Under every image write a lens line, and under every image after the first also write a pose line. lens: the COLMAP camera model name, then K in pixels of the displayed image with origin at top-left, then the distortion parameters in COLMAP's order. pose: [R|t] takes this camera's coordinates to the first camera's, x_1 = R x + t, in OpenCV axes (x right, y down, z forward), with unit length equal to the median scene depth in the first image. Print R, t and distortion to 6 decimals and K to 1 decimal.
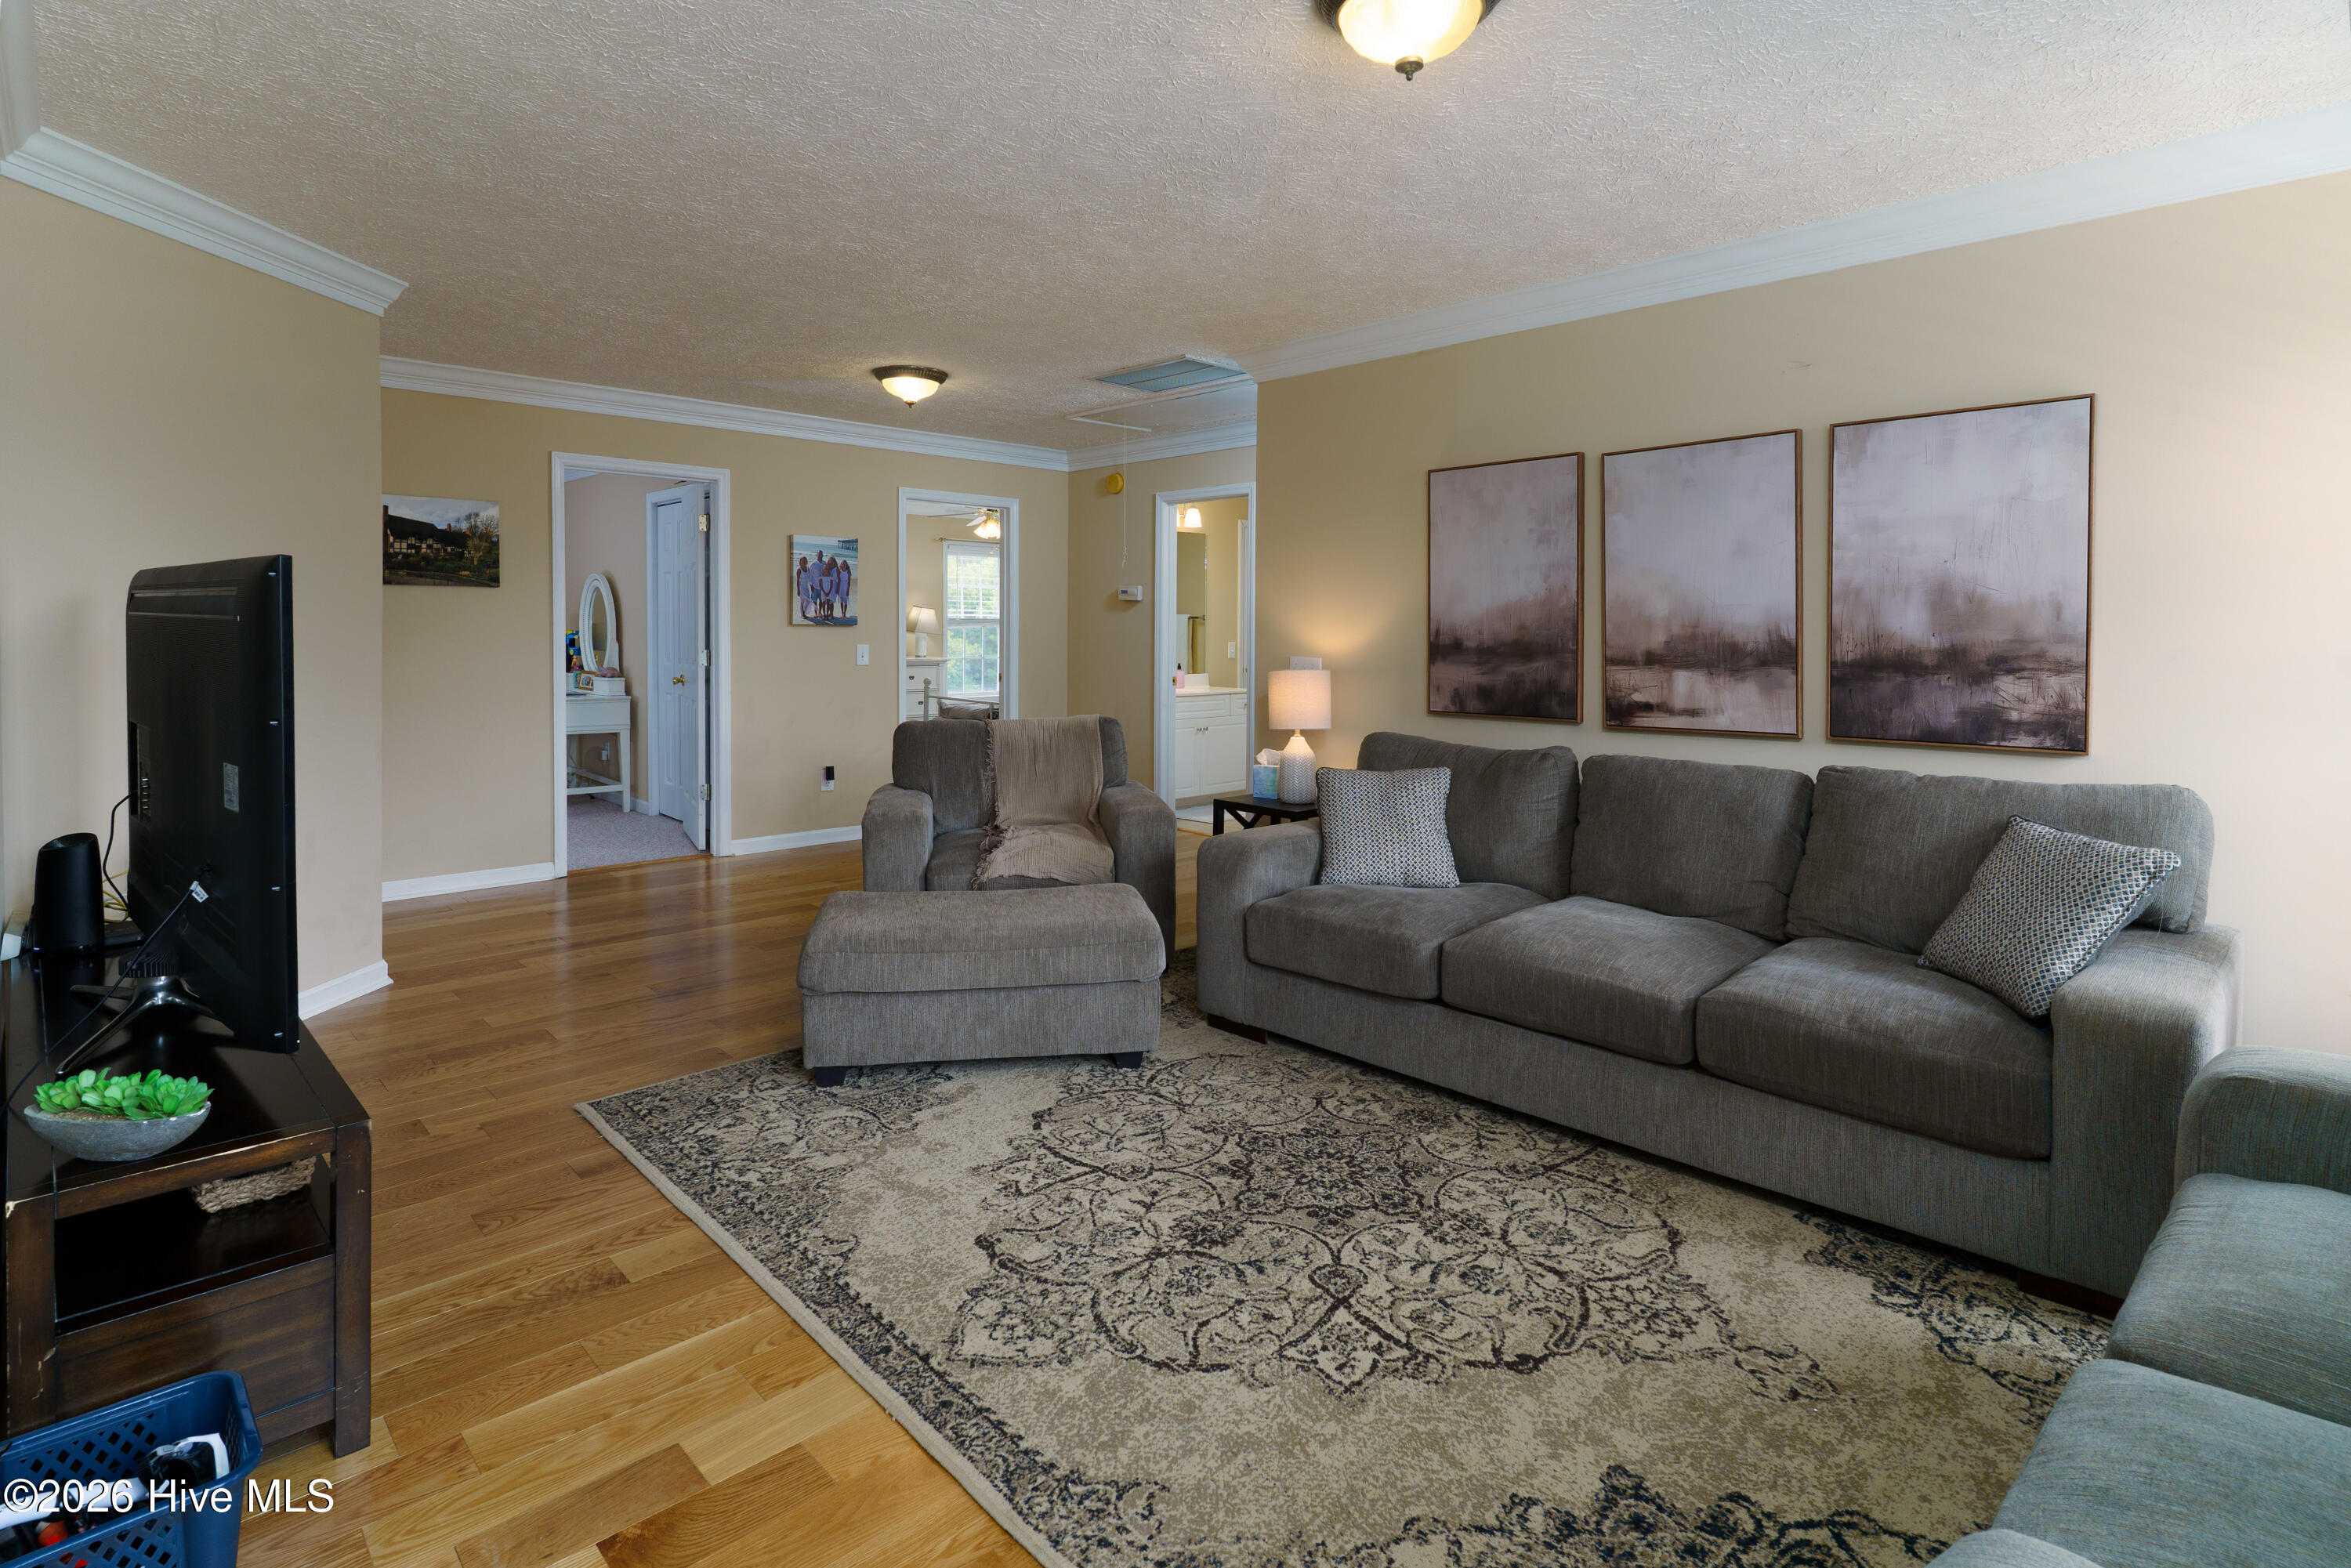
lens RADIAL K [[1162.5, 0, 1174.9], [0, 1162.5, 795.7], [0, 0, 1]] dist [0.000764, -0.000063]
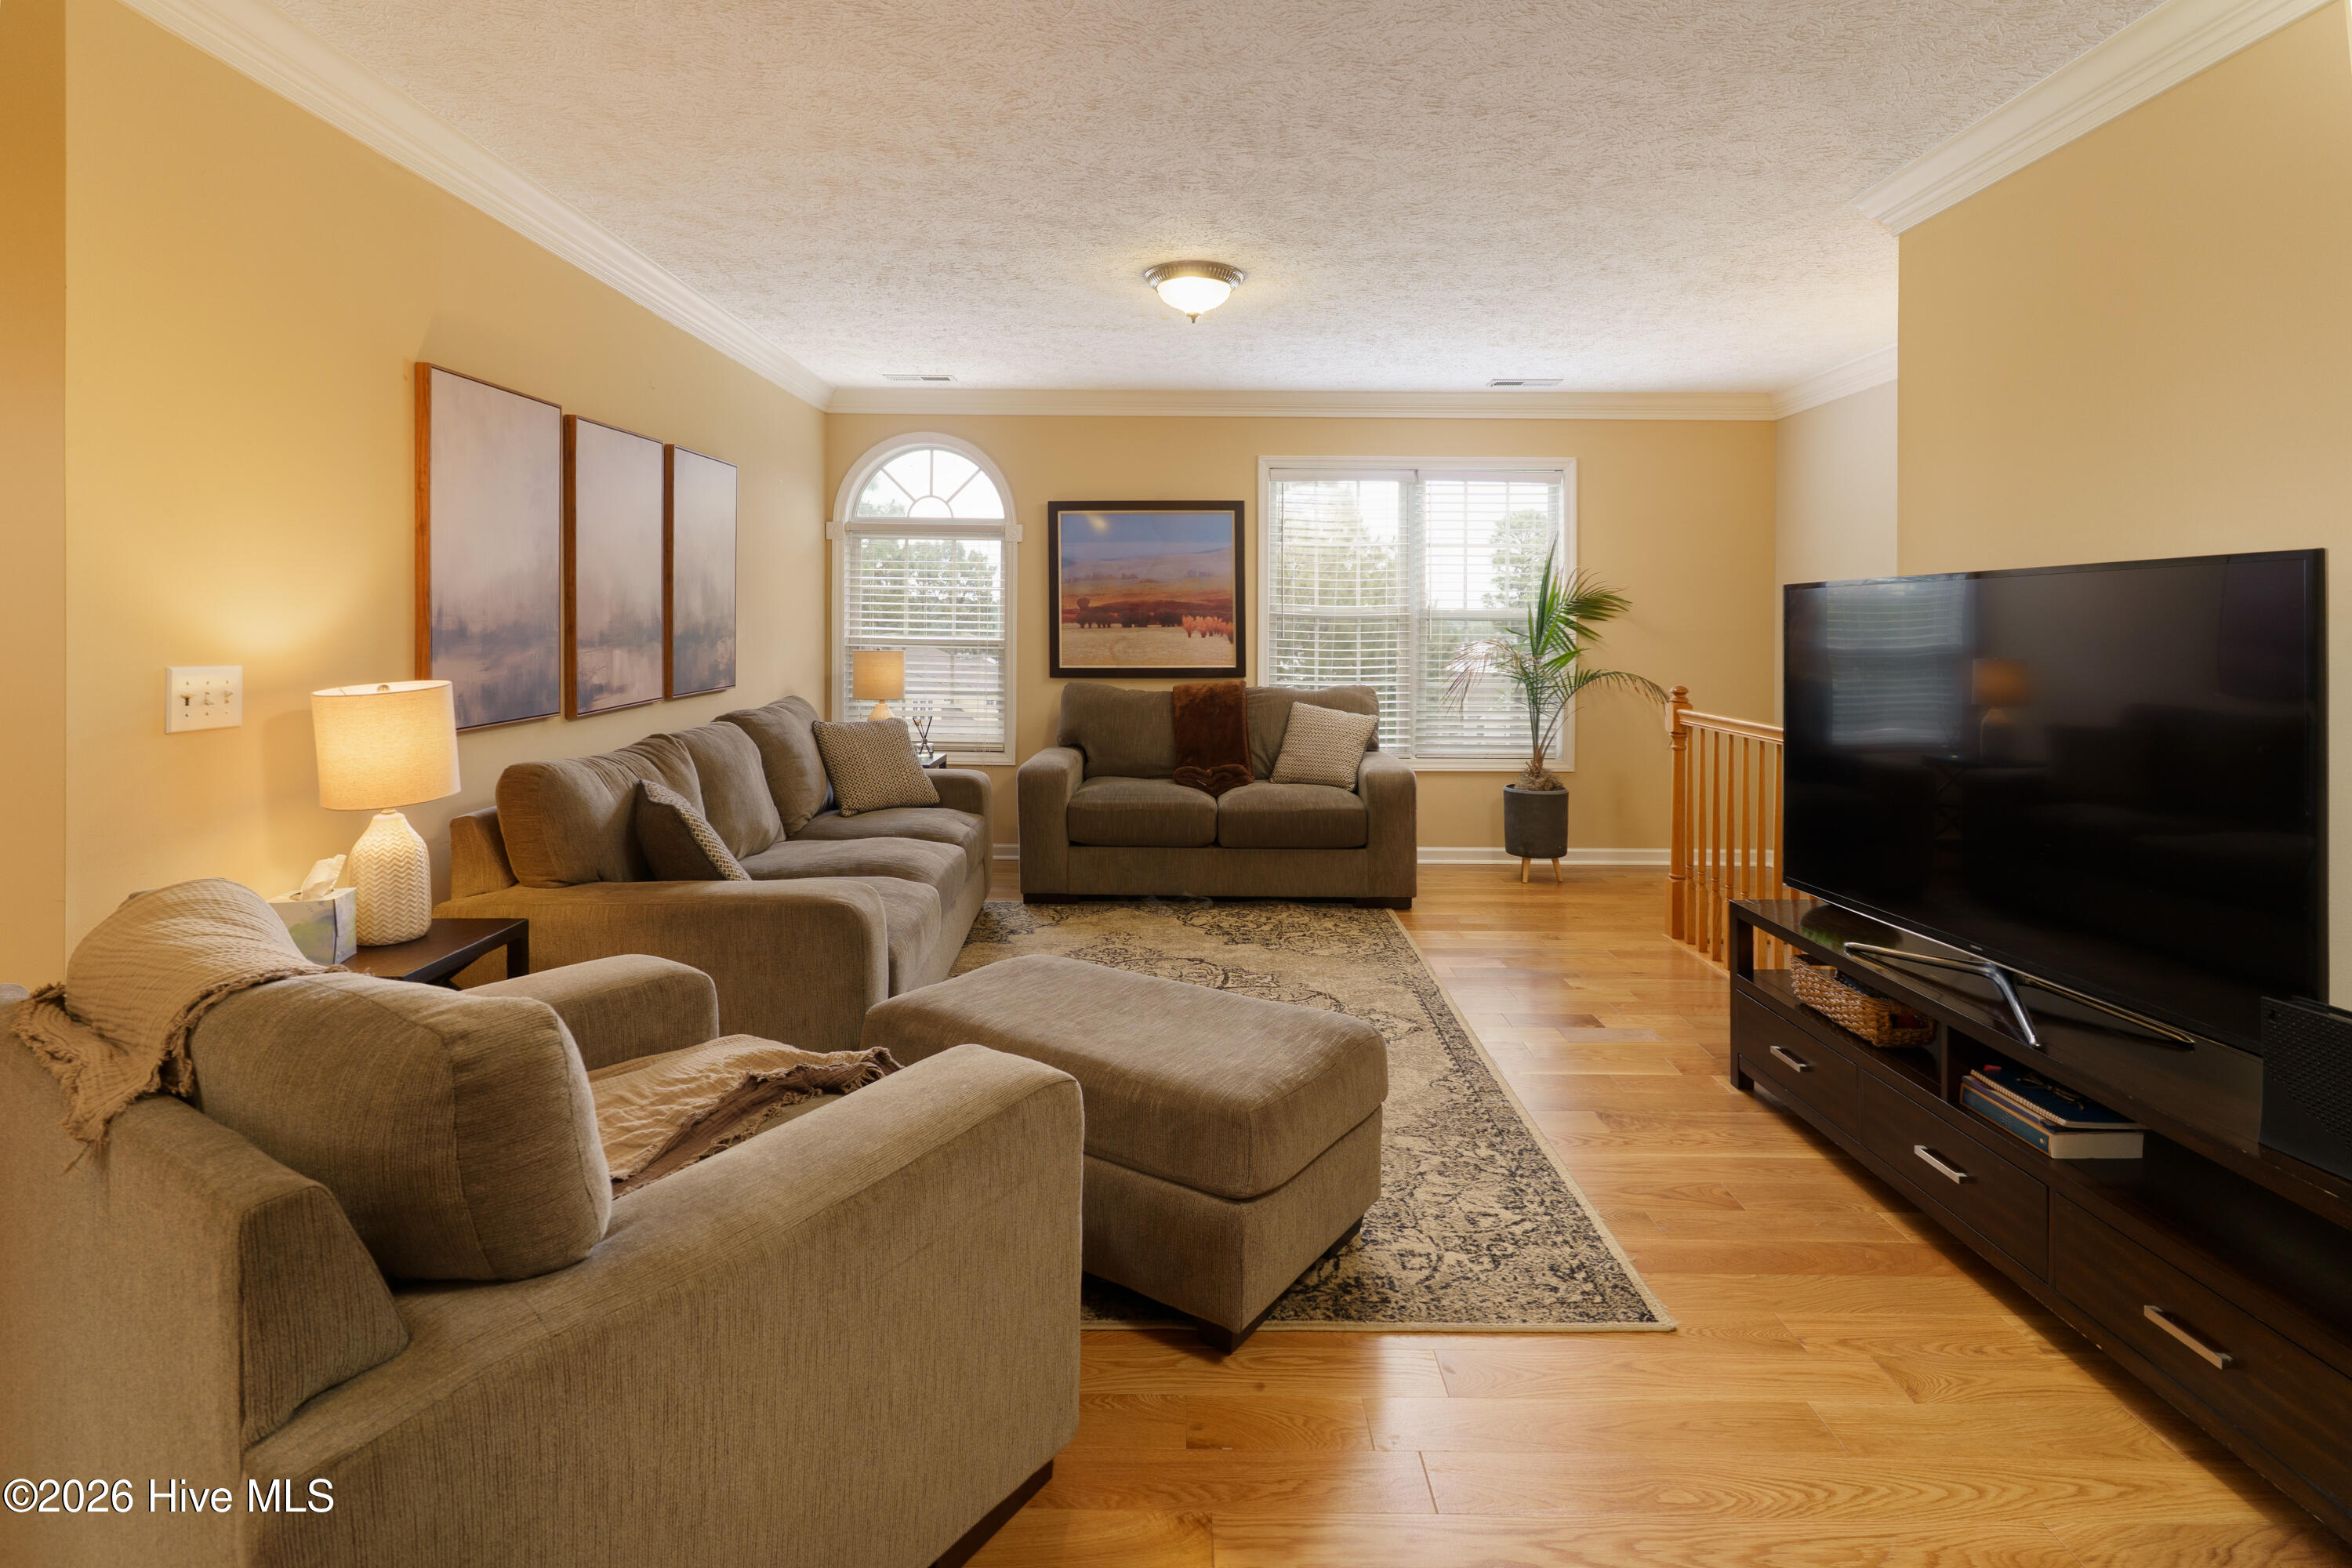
lens RADIAL K [[1163.1, 0, 1179.5], [0, 1163.1, 775.3], [0, 0, 1]] dist [0.000764, -0.000063]
pose [[-0.720780, -0.109224, 0.684505, -0.778868], [0.076893, 0.968814, 0.235558, -0.248586], [-0.688886, 0.222419, -0.689903, 1.689138]]
